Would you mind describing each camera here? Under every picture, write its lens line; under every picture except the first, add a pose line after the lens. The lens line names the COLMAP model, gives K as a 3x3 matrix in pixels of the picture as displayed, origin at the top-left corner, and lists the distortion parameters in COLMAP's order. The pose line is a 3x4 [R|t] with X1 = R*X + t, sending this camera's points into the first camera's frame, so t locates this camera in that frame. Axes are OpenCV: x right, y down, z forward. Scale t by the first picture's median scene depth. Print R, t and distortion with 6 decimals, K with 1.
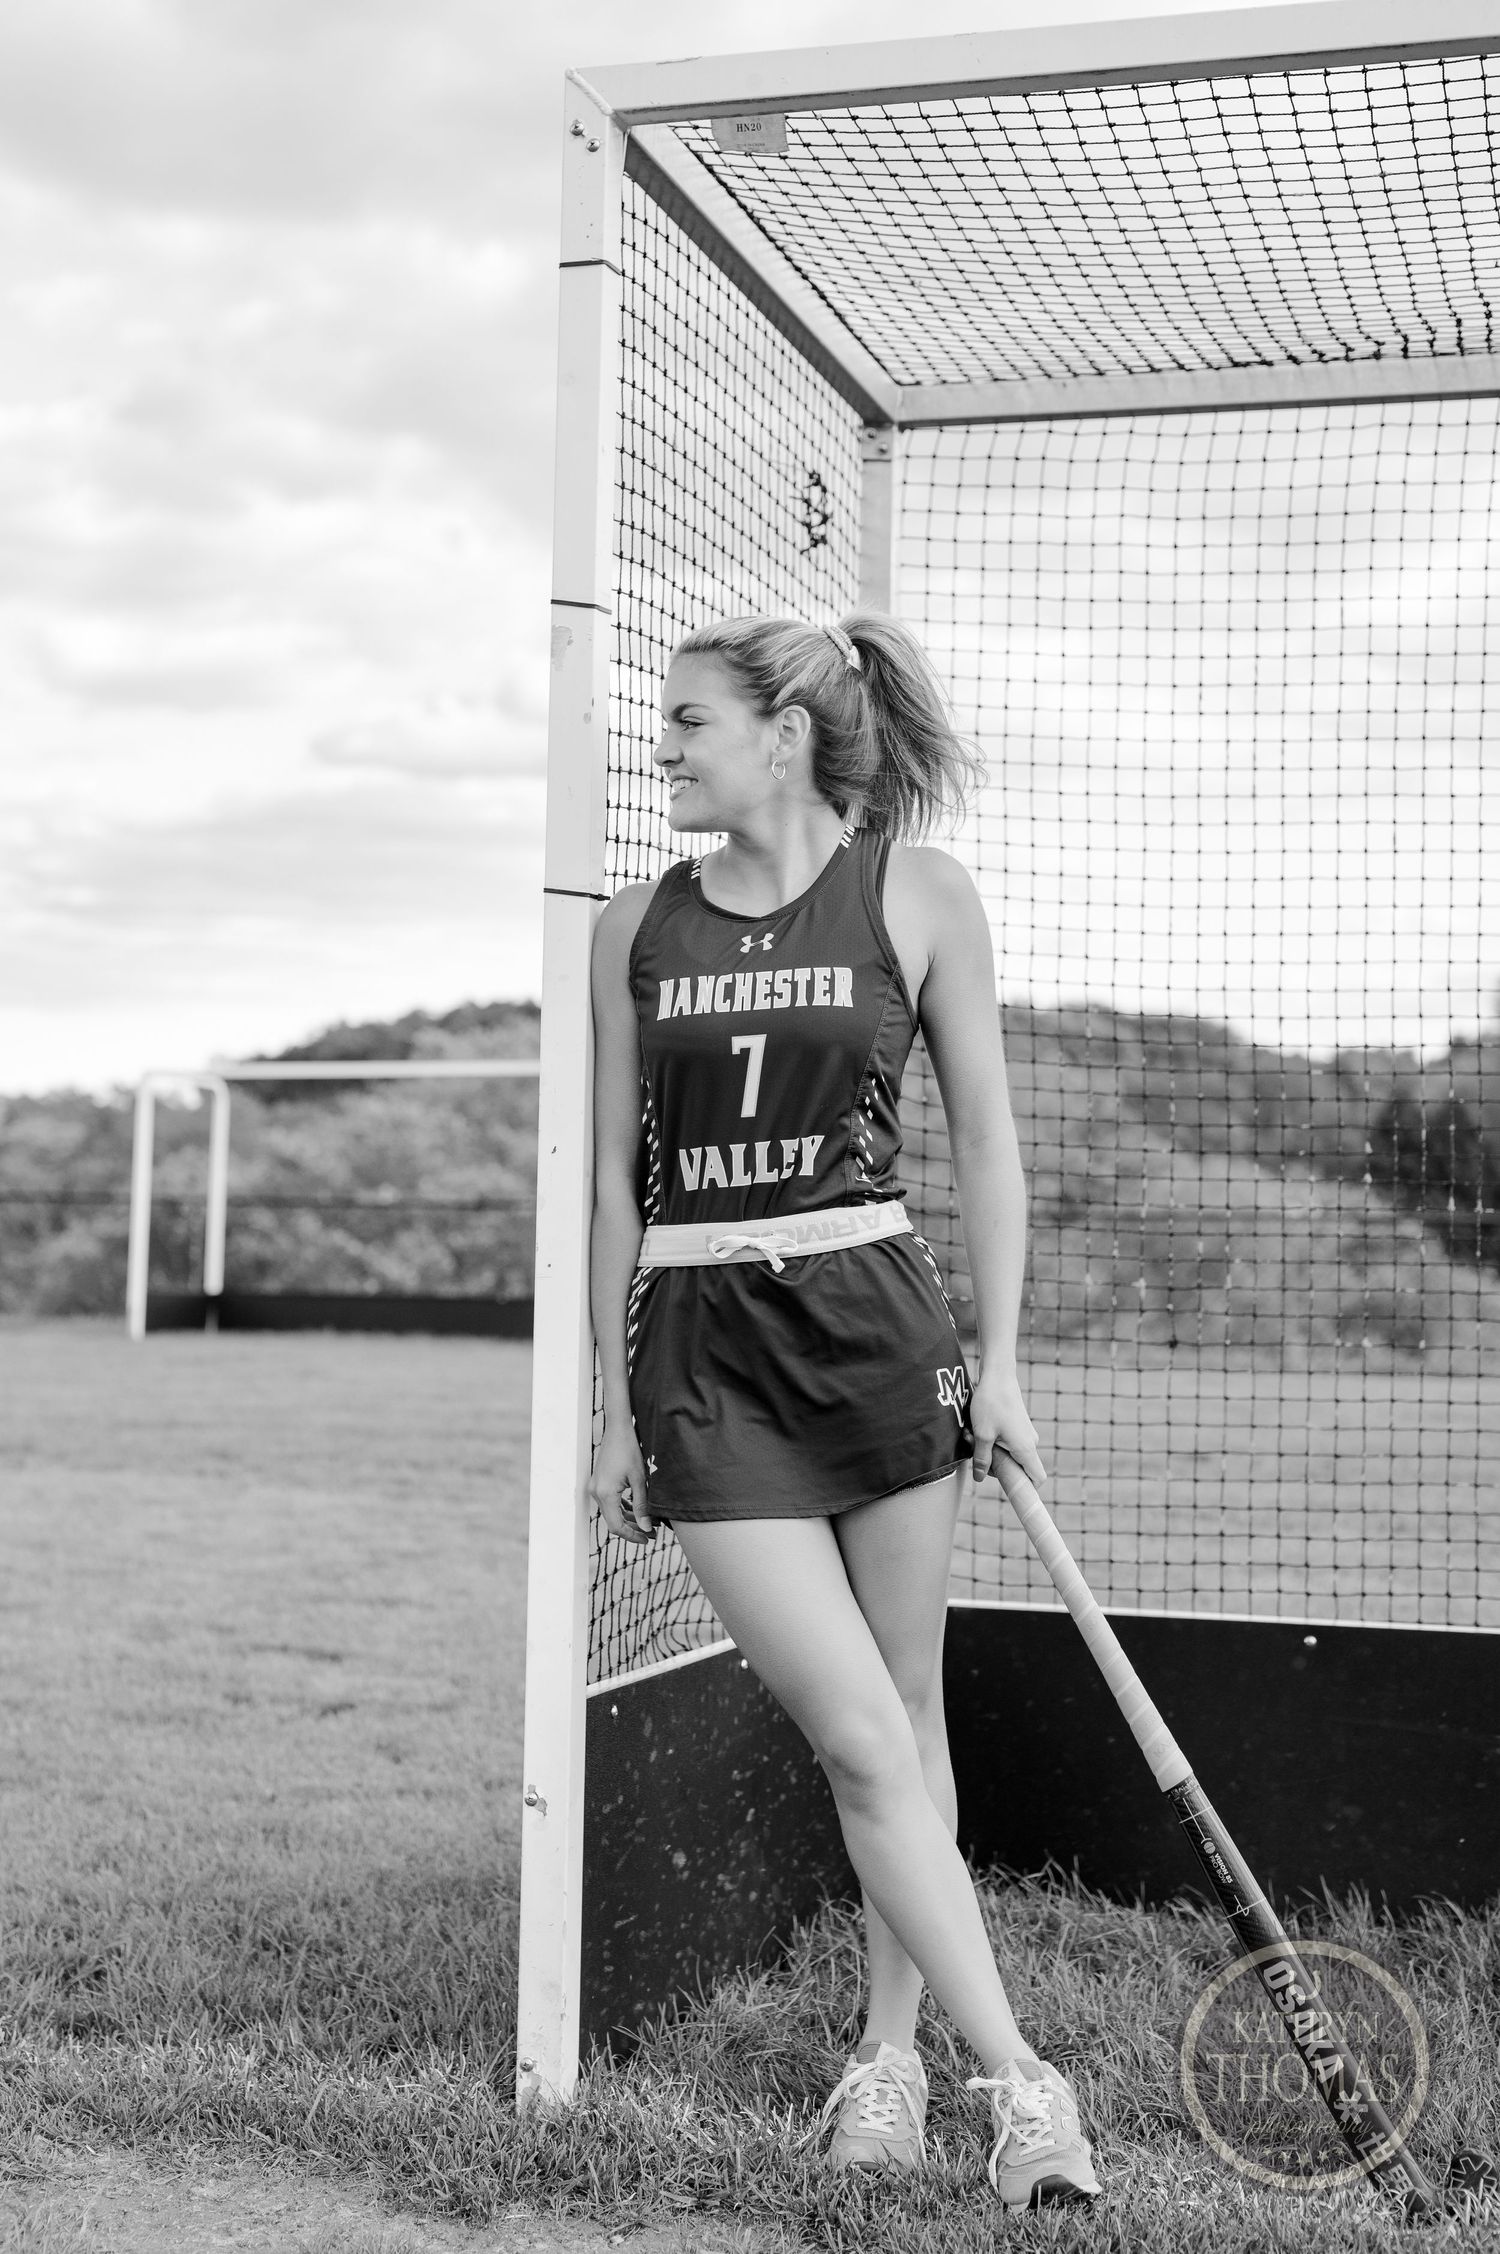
lens RADIAL K [[3136.7, 0, 733.0], [0, 3136.7, 1100.7], [0, 0, 1]] dist [0.003217, -0.004879]
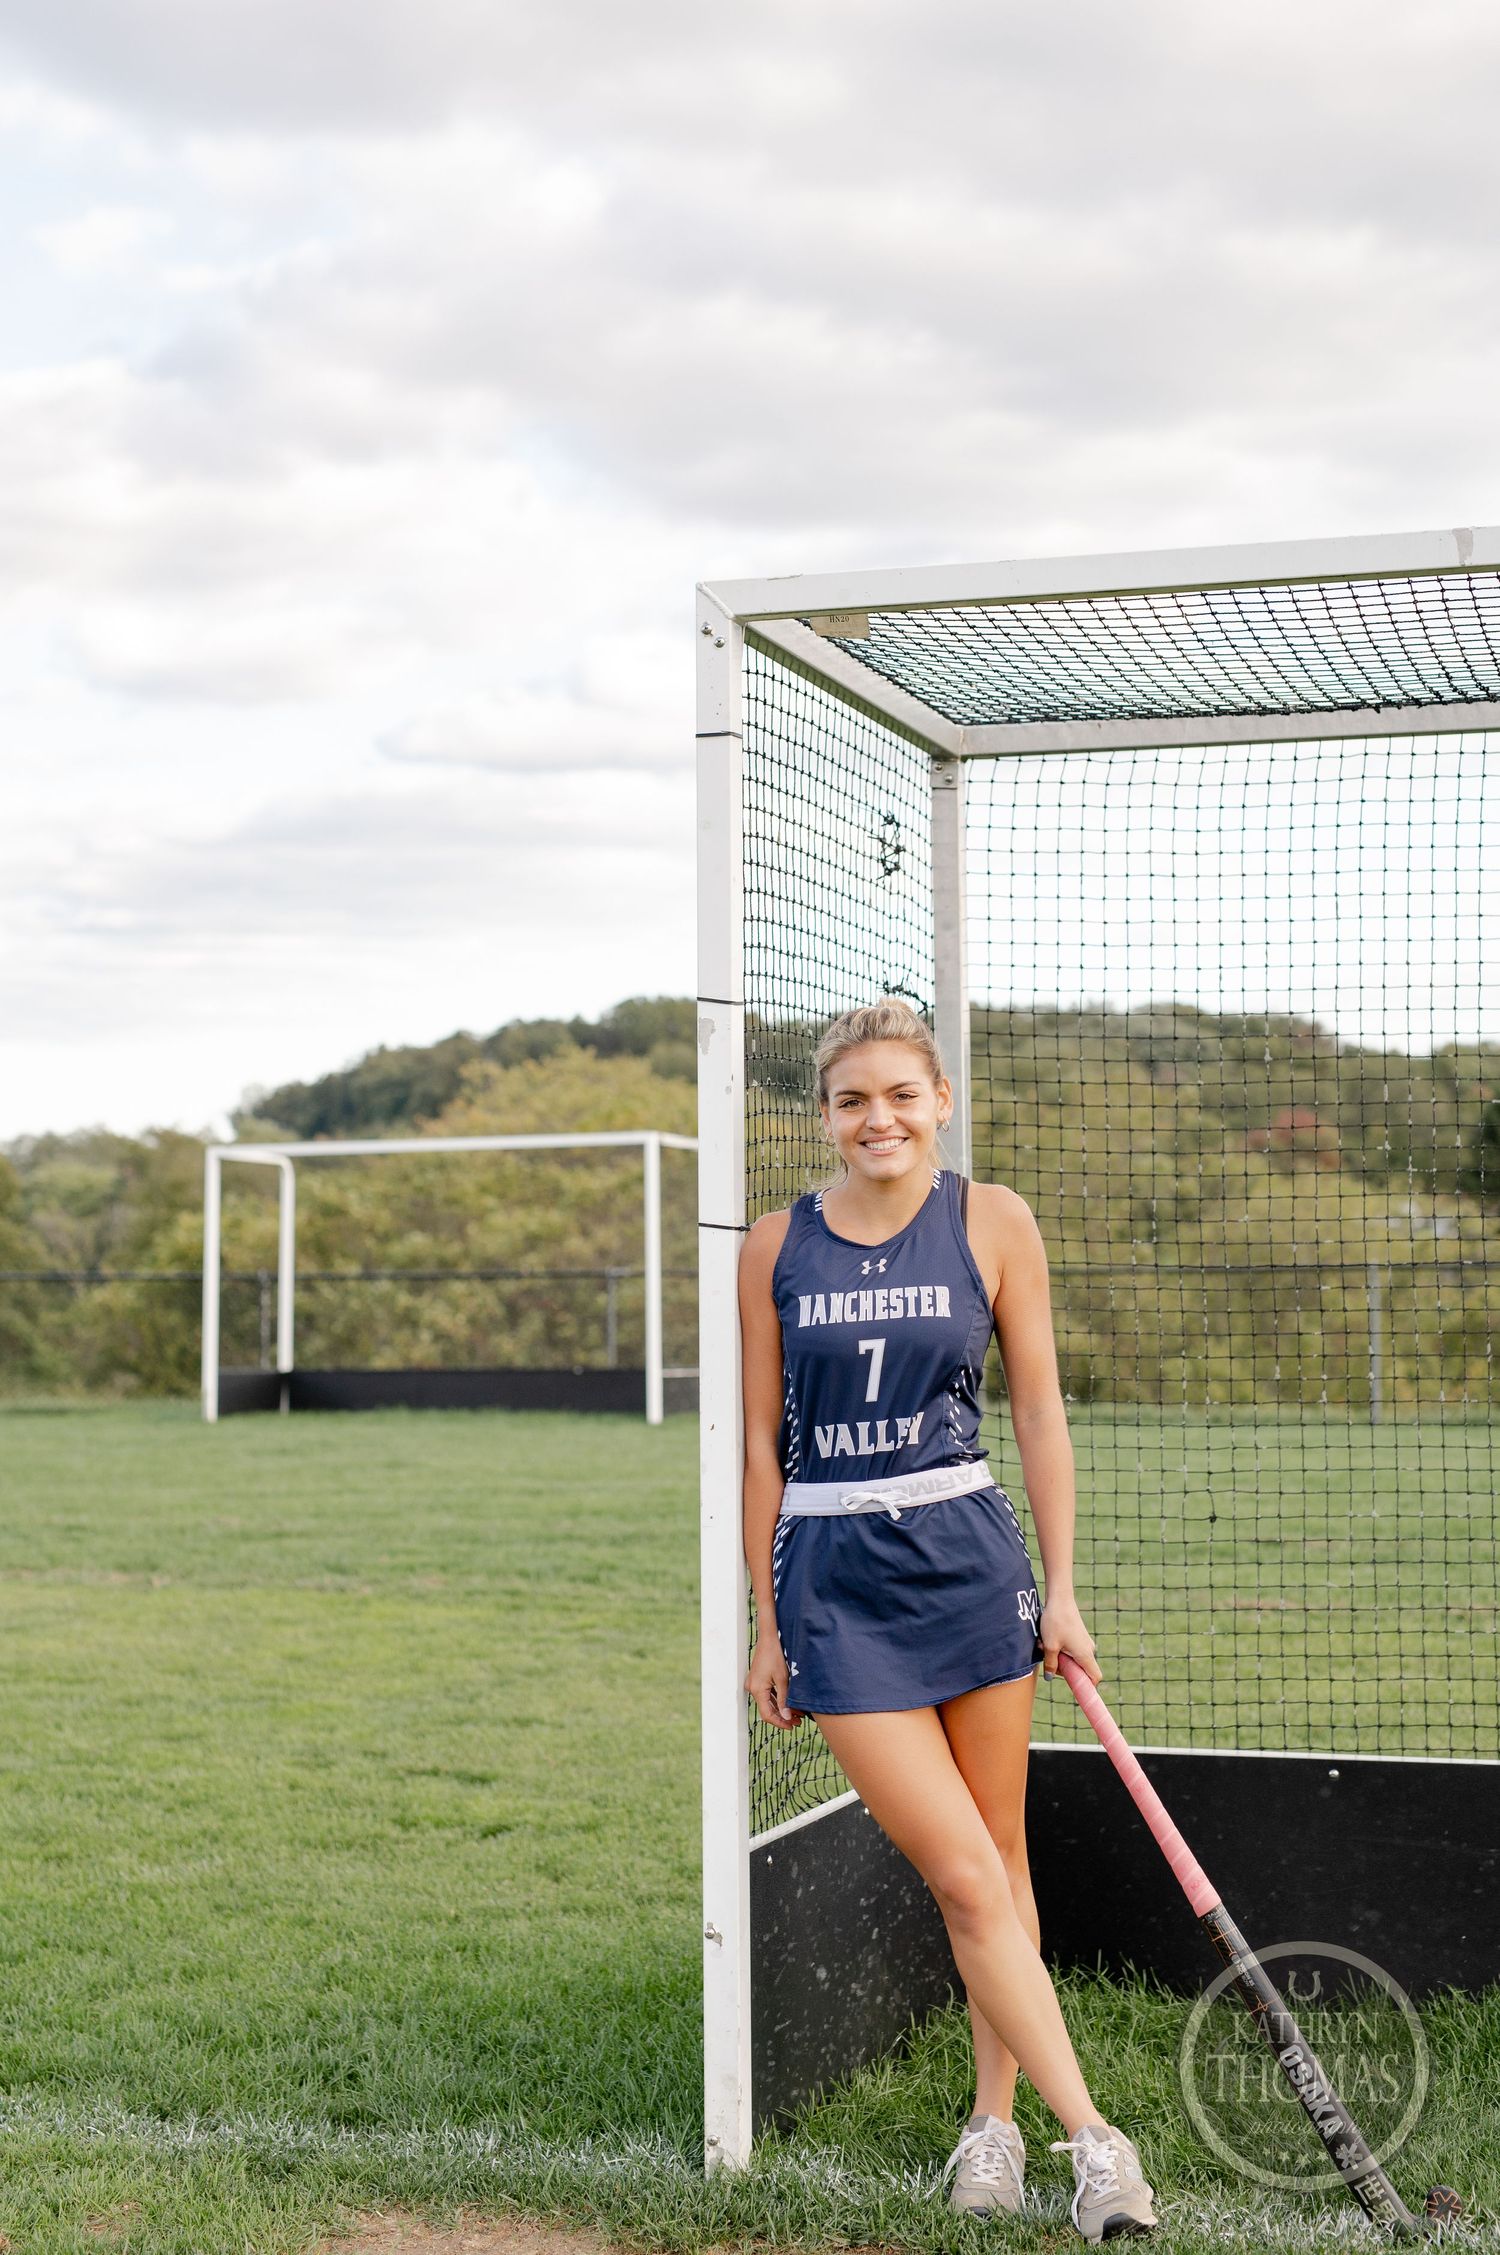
lens RADIAL K [[3189.9, 0, 750.0], [0, 3189.9, 1127.5], [0, 0, 1]] dist [-0.005527, 0.028436]
pose [[0.999436, -0.028943, -0.017027, -0.013009], [0.028766, 0.999530, -0.010585, -0.075929], [0.017325, 0.010089, 0.999799, -0.252583]]
